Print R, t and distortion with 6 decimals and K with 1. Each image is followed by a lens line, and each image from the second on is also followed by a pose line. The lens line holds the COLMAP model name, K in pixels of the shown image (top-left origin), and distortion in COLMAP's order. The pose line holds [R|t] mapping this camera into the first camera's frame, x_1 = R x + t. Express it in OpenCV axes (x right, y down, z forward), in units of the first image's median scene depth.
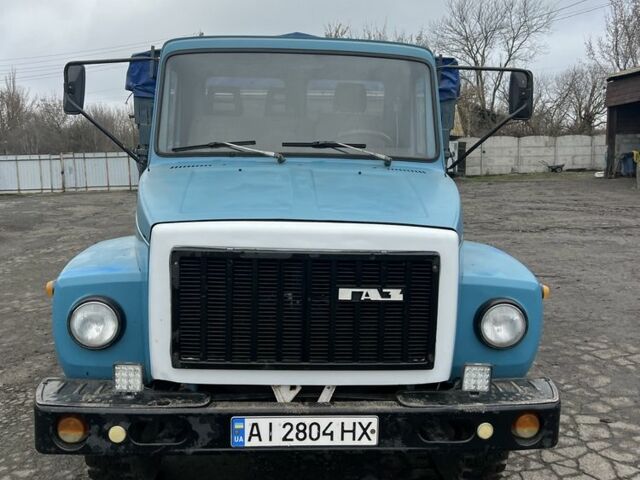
lens RADIAL K [[627.2, 0, 320.0], [0, 627.2, 240.0], [0, 0, 1]] dist [0.097061, -0.219159]
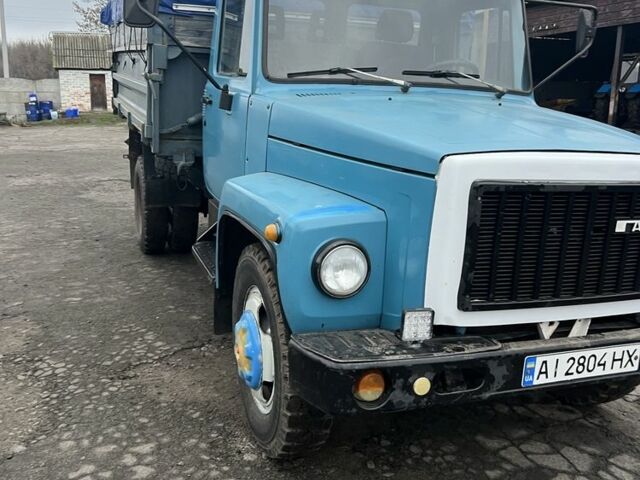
lens RADIAL K [[627.2, 0, 320.0], [0, 627.2, 240.0], [0, 0, 1]] dist [0.097061, -0.219159]
pose [[0.952554, -0.040925, 0.301607, -0.715973], [0.012667, 0.995391, 0.095056, 0.006582], [-0.304107, -0.086726, 0.948682, 0.192171]]
